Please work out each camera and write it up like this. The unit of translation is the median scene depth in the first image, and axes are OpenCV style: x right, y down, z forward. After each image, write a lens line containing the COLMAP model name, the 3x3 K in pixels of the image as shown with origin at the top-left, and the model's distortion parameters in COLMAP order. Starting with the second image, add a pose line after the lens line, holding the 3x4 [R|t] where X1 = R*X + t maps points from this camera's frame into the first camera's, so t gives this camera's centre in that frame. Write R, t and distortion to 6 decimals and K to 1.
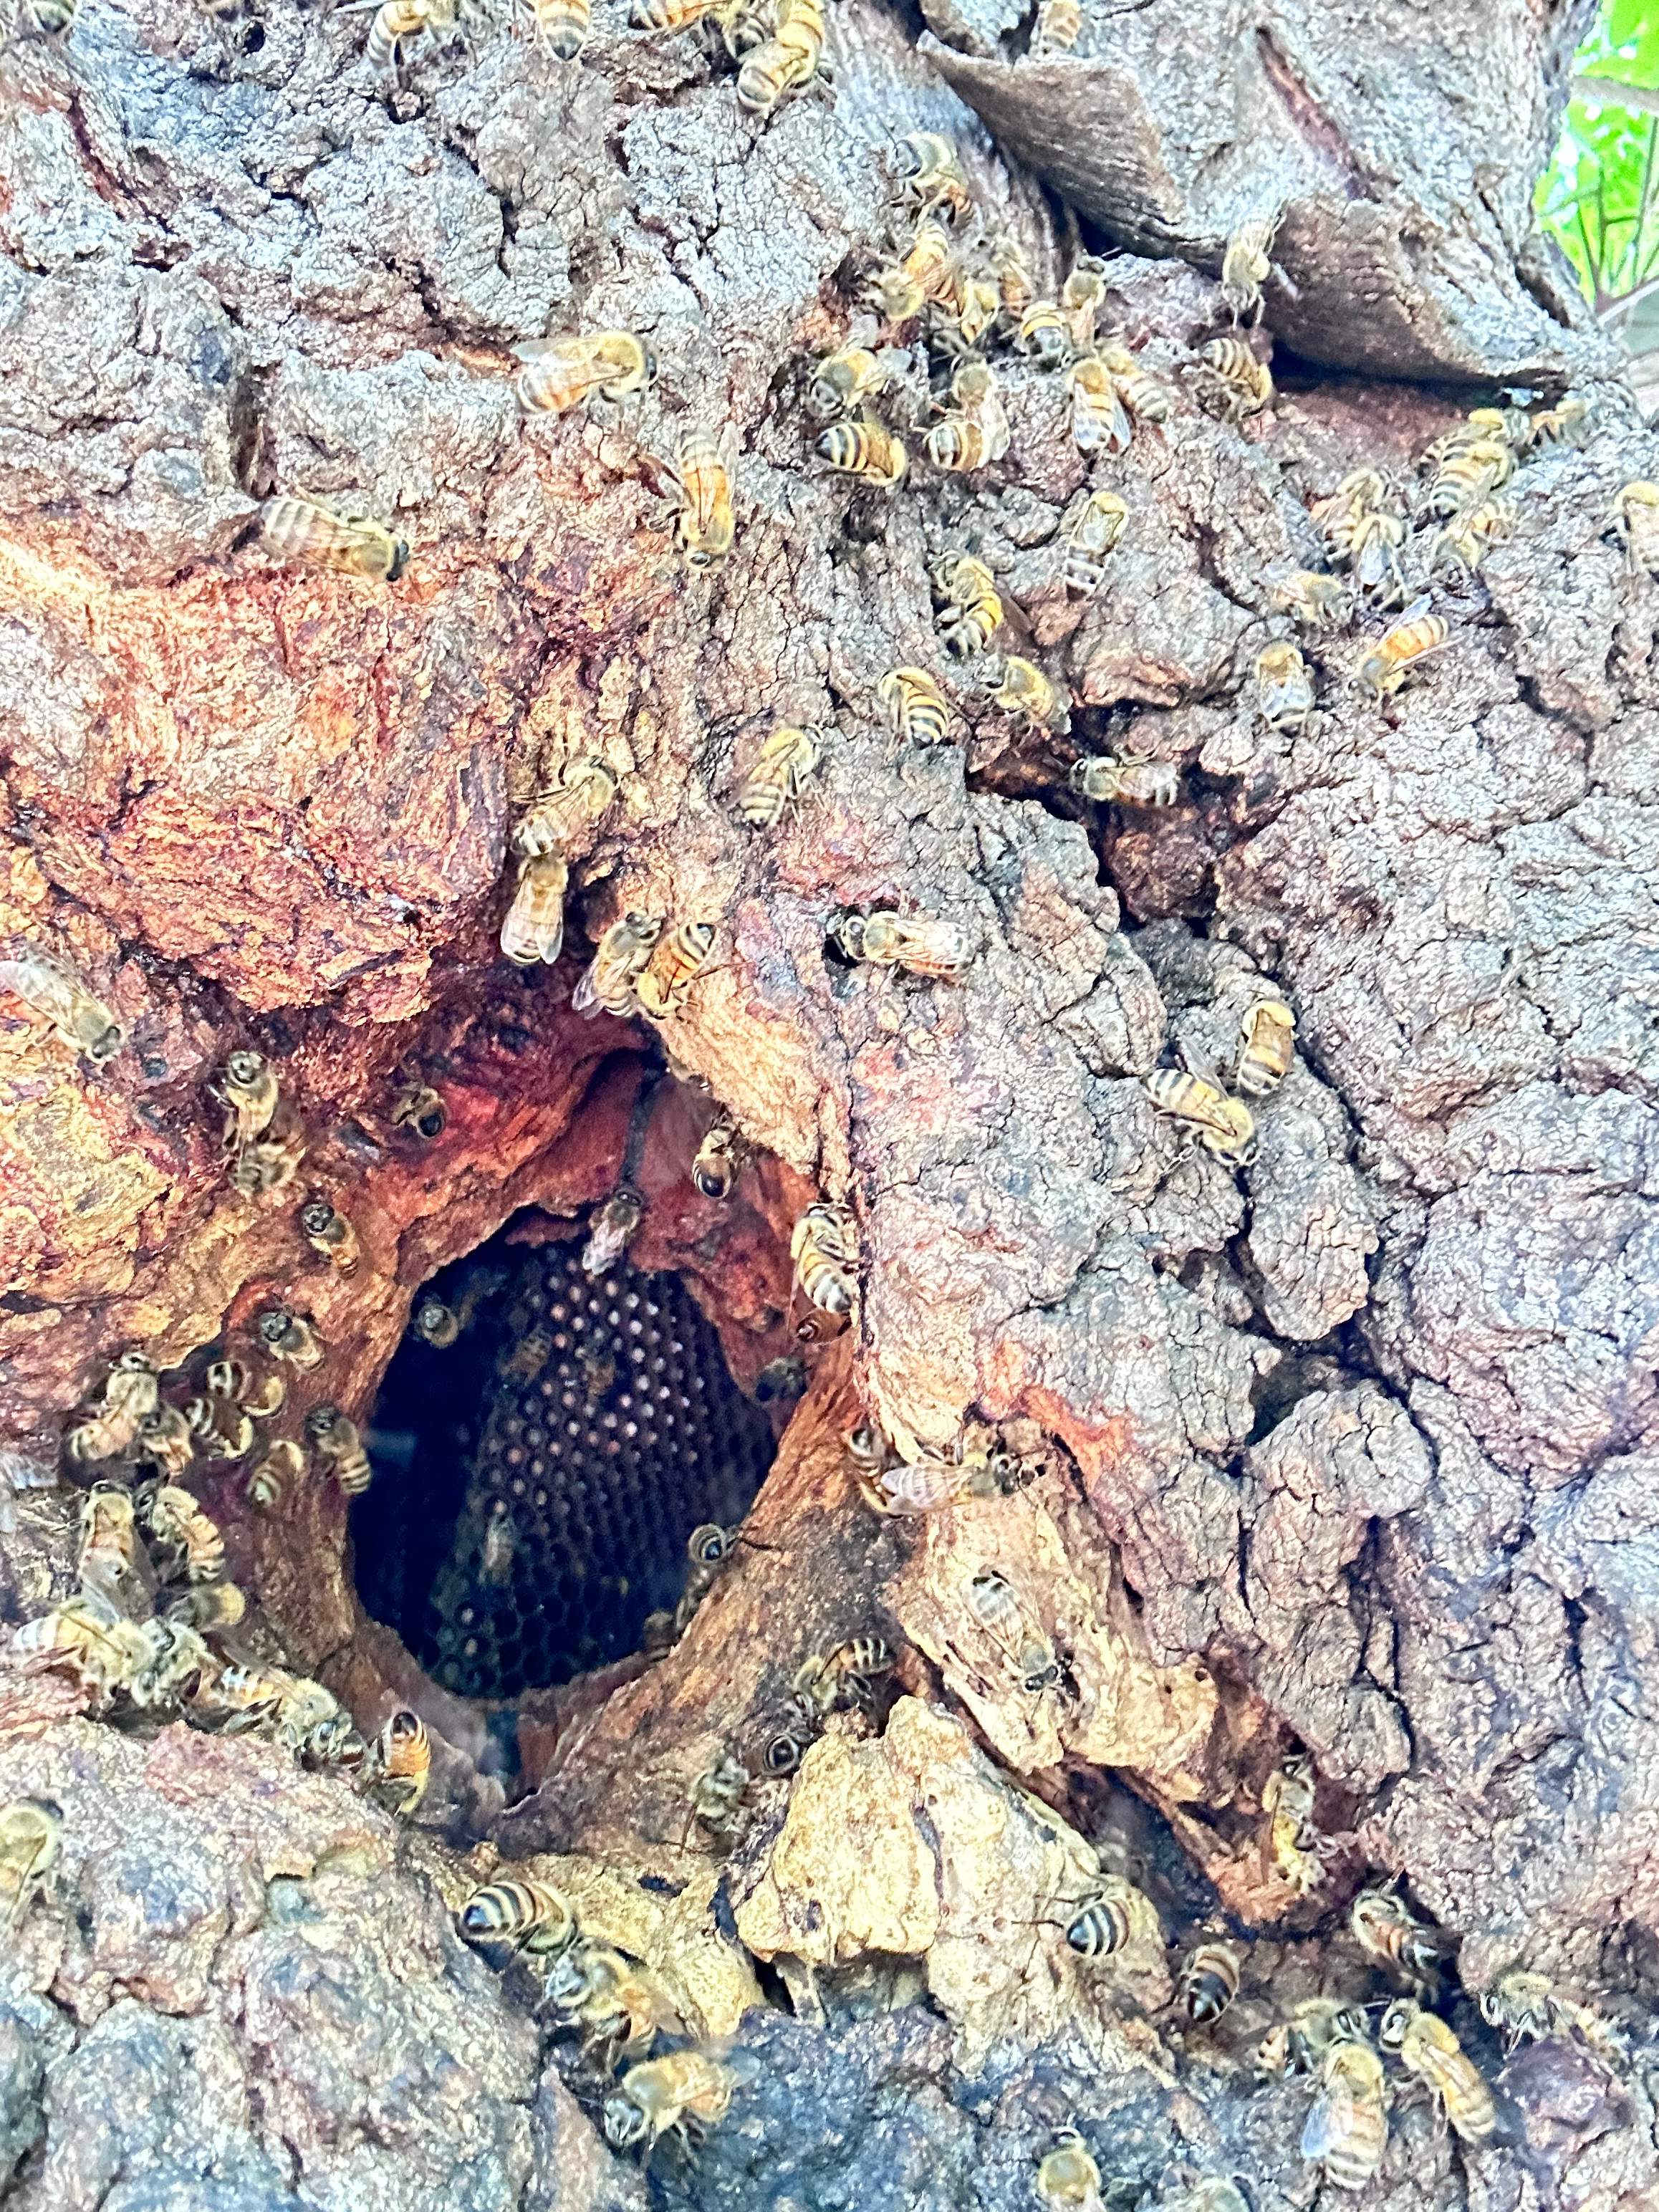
lens RADIAL K [[1992.2, 0, 822.5], [0, 1992.2, 1097.7], [0, 0, 1]] dist [0.132356, -0.226250]
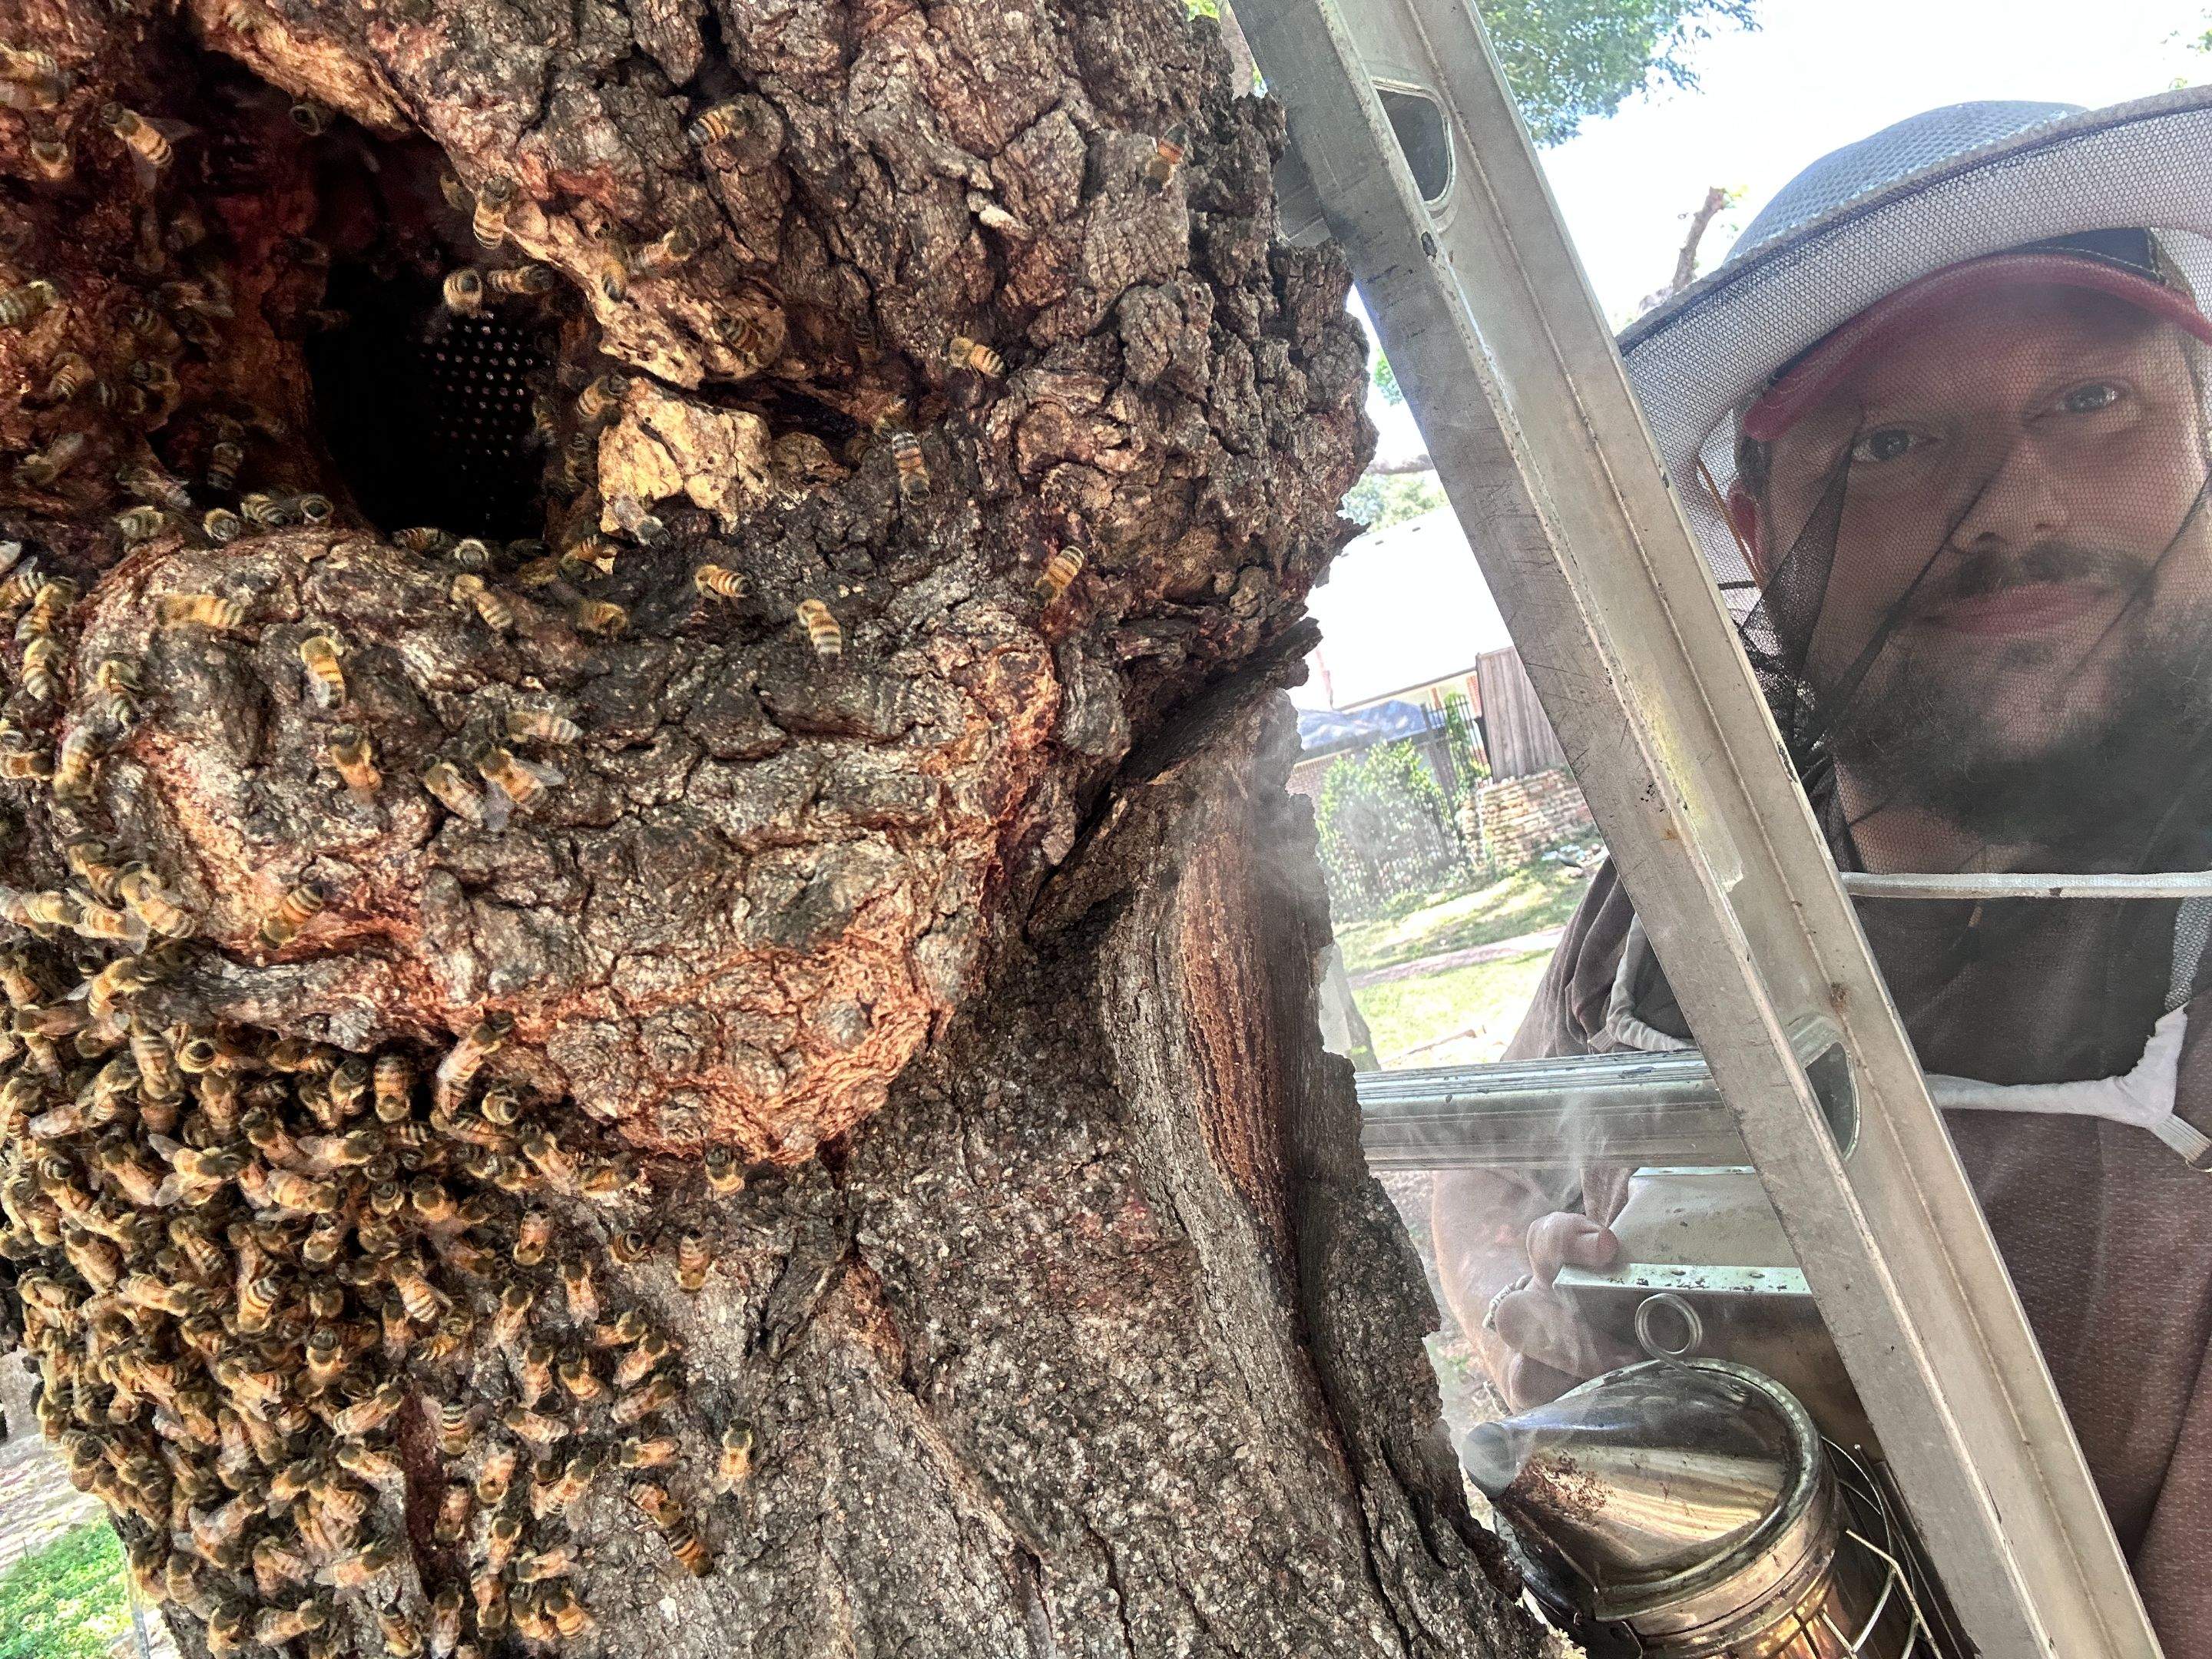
lens RADIAL K [[1529.0, 0, 1135.2], [0, 1529.0, 866.5], [0, 0, 1]] dist [0.031155, -0.051346]
pose [[0.883740, -0.467723, 0.015454, 0.241798], [0.413535, 0.795960, 0.442081, 0.233576], [-0.219073, -0.384294, 0.896842, -0.564012]]
